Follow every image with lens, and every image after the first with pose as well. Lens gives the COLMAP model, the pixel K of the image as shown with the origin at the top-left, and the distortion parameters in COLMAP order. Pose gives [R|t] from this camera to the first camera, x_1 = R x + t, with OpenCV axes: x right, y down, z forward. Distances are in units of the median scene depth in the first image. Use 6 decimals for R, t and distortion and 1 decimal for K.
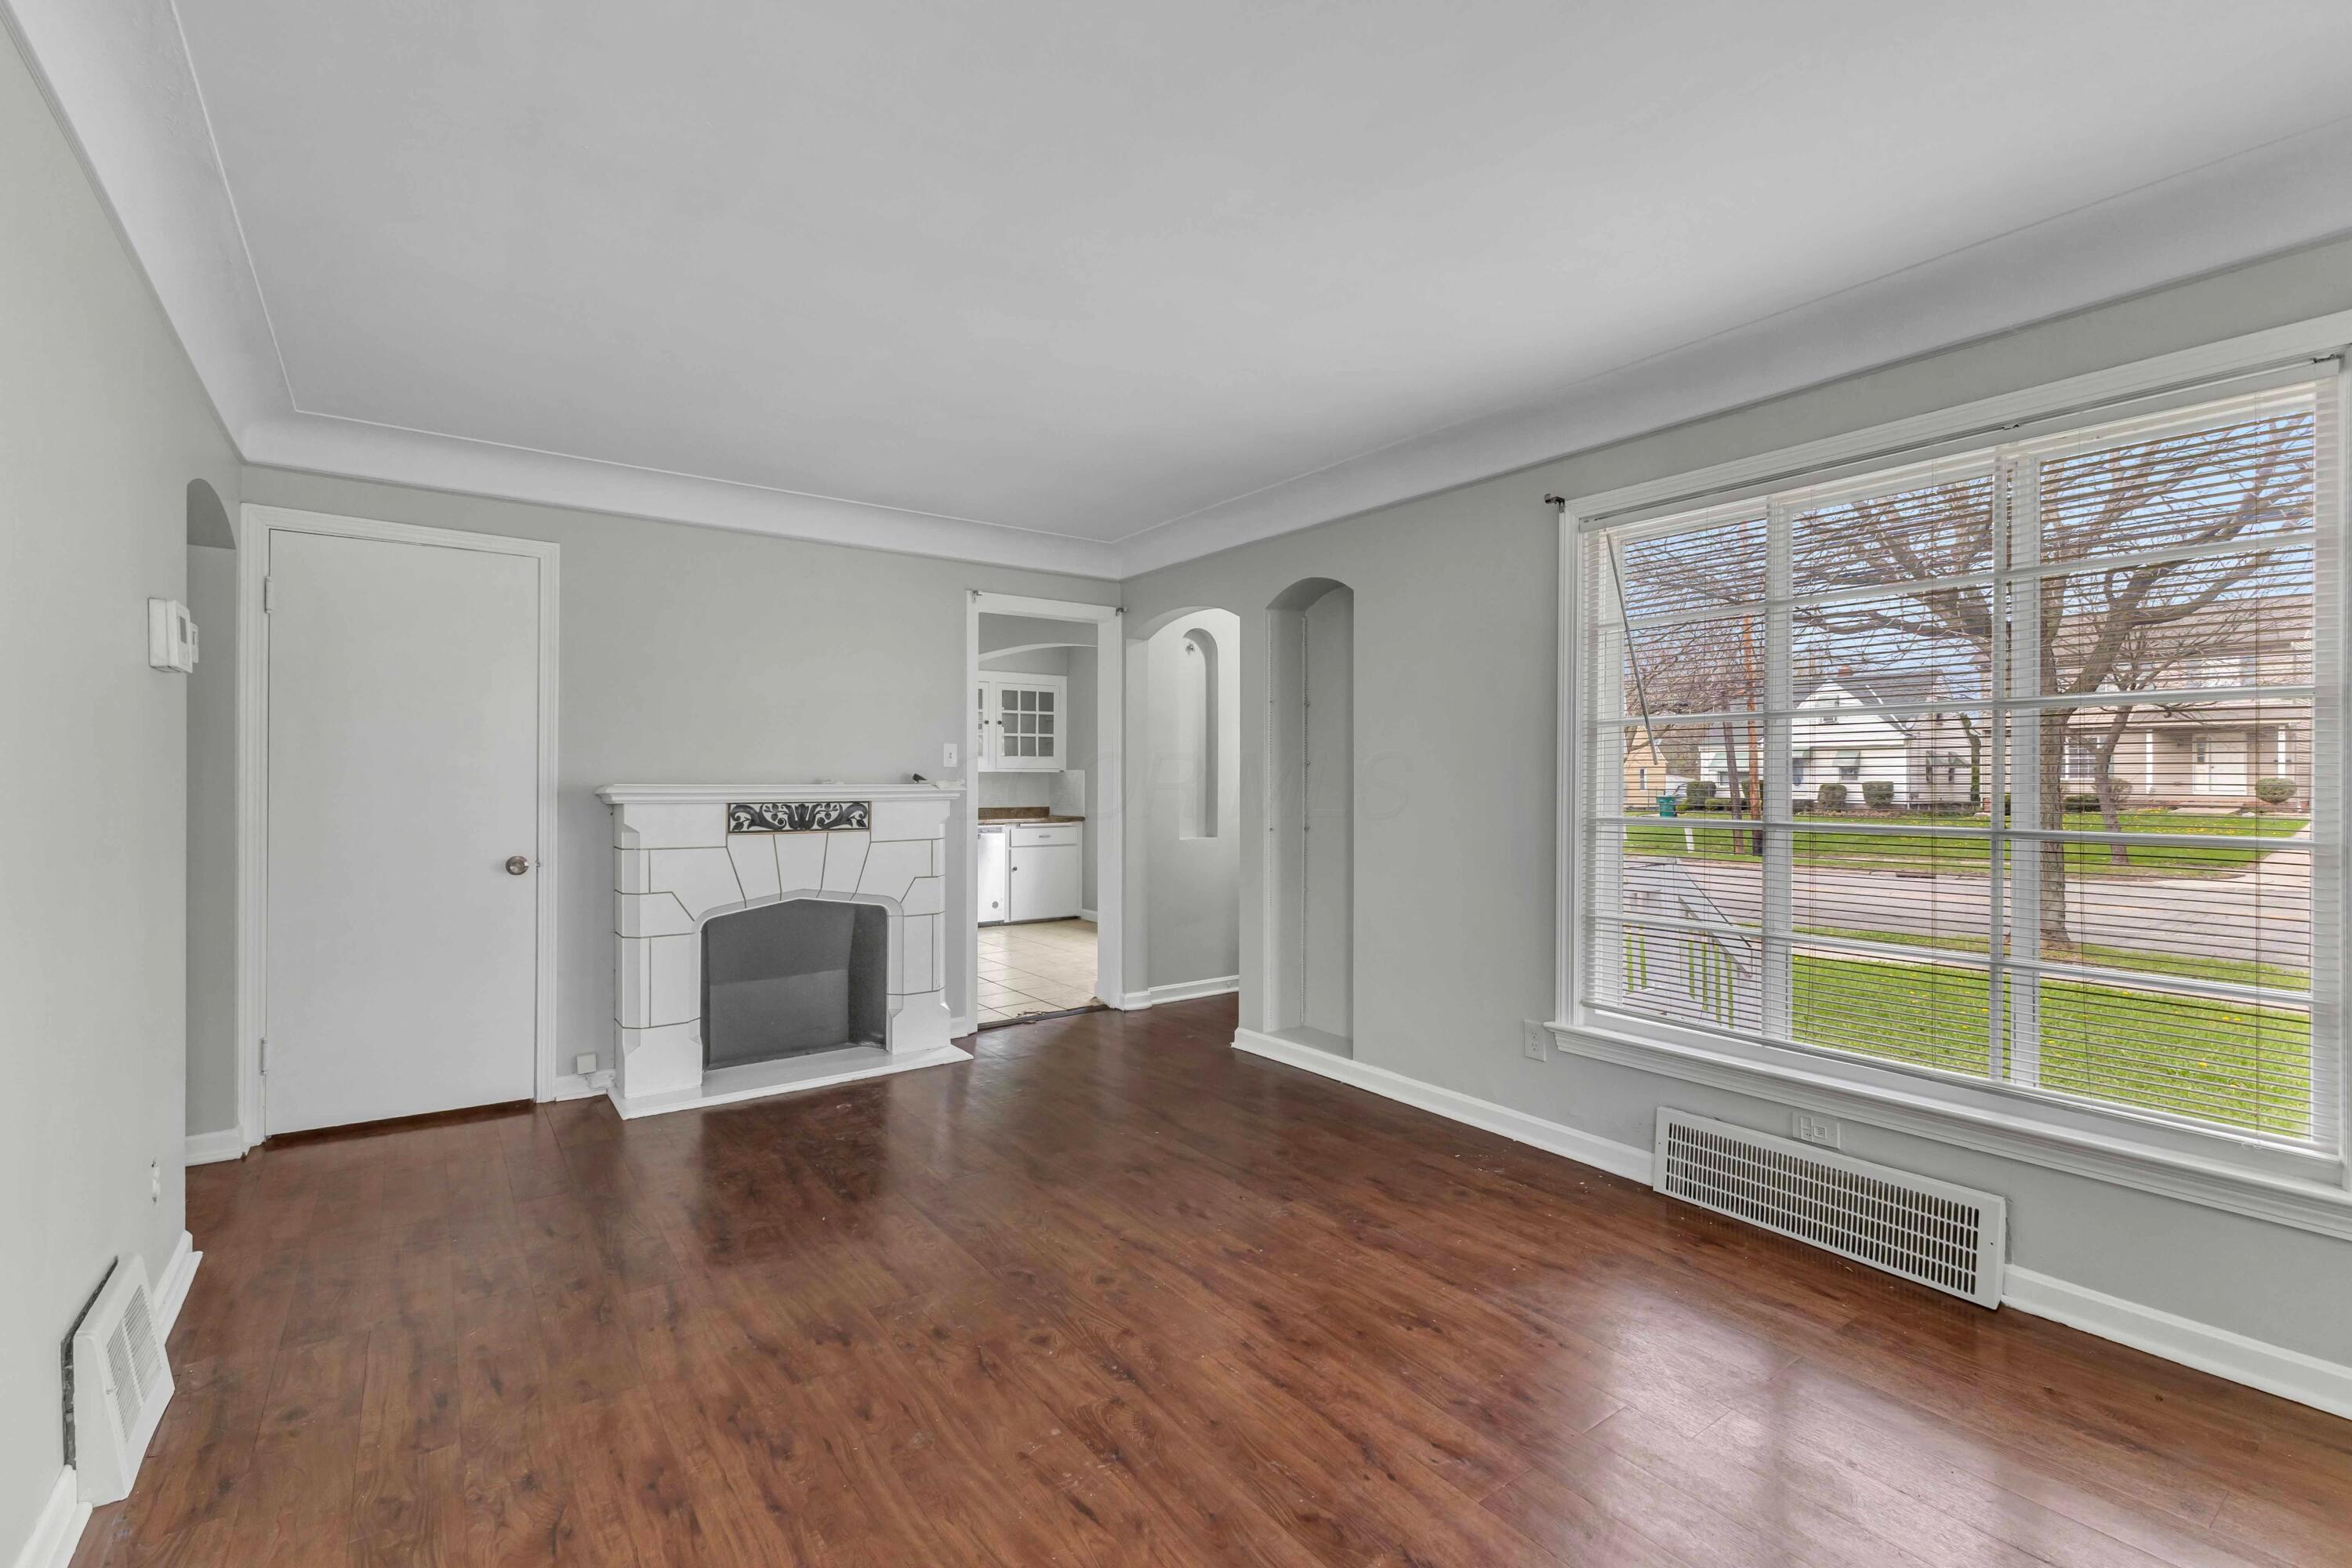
lens RADIAL K [[1034.0, 0, 1162.6], [0, 1034.0, 777.9], [0, 0, 1]] dist [0.000552, -0.000002]
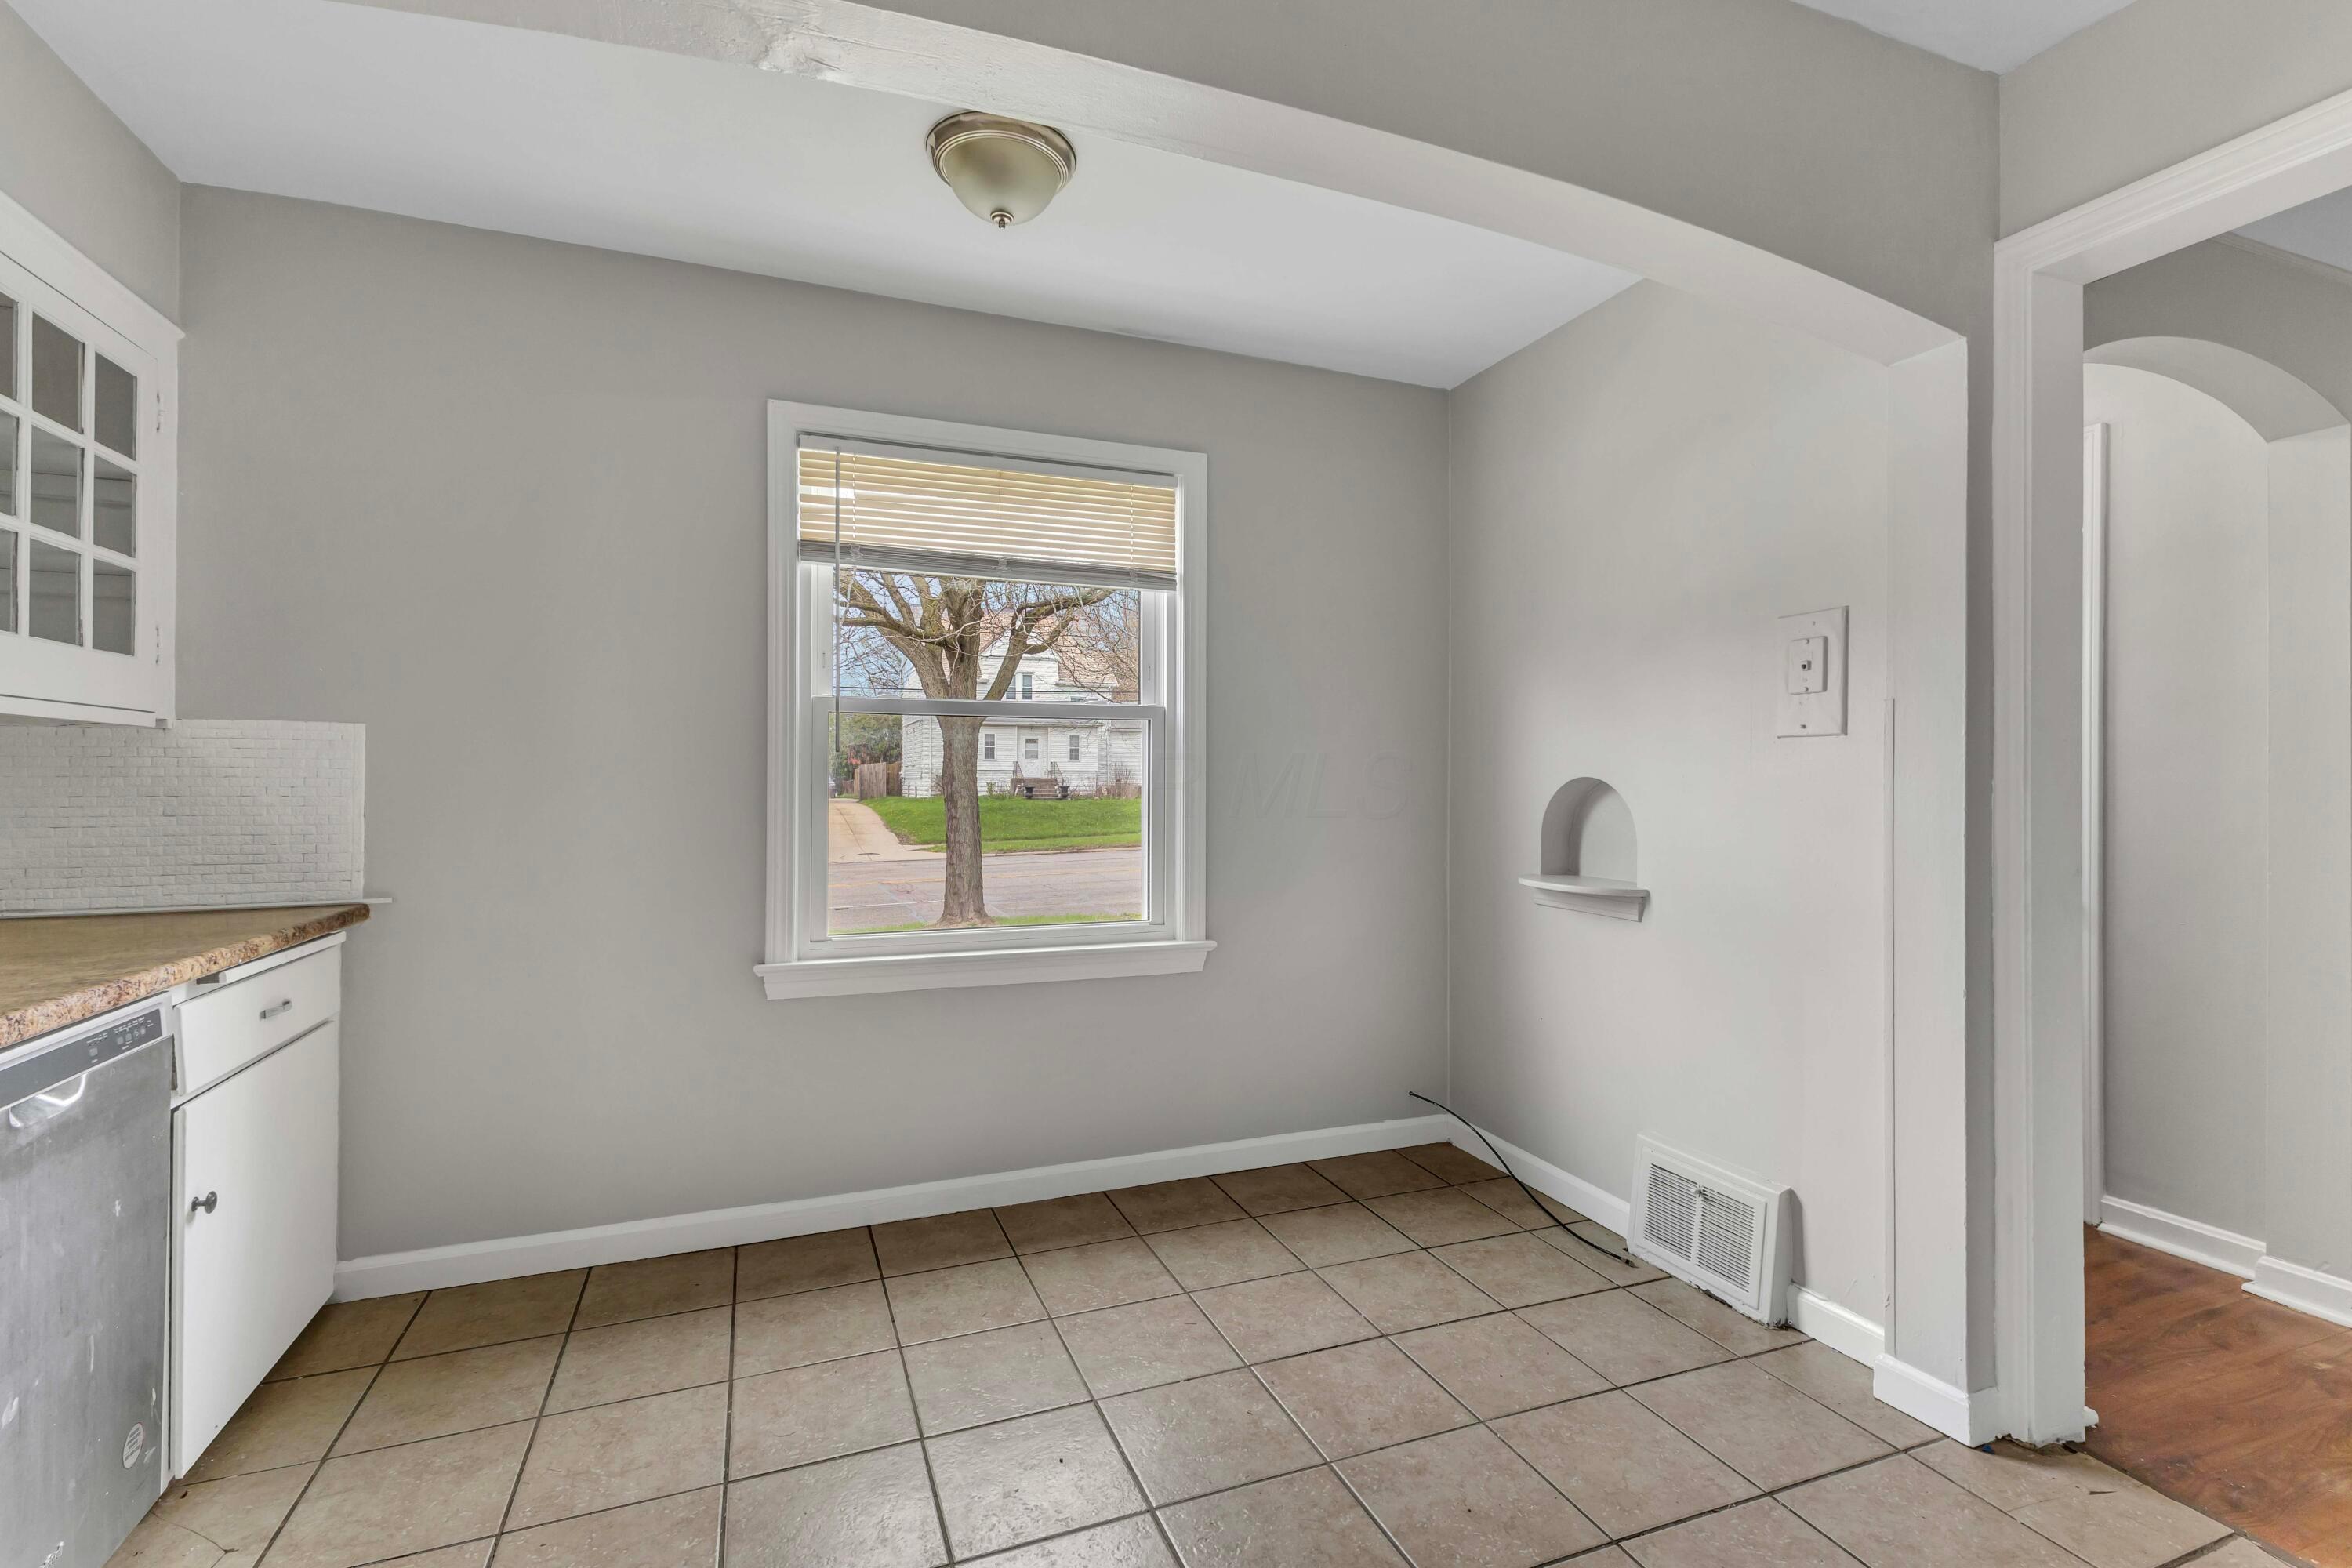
lens RADIAL K [[1034.0, 0, 1162.6], [0, 1034.0, 777.9], [0, 0, 1]] dist [0.000552, -0.000002]
pose [[0.254637, 0.001466, 0.967036, -0.550939], [-0.002972, 0.999995, -0.000733, 0.011025], [-0.967032, -0.002687, 0.254640, 1.480002]]
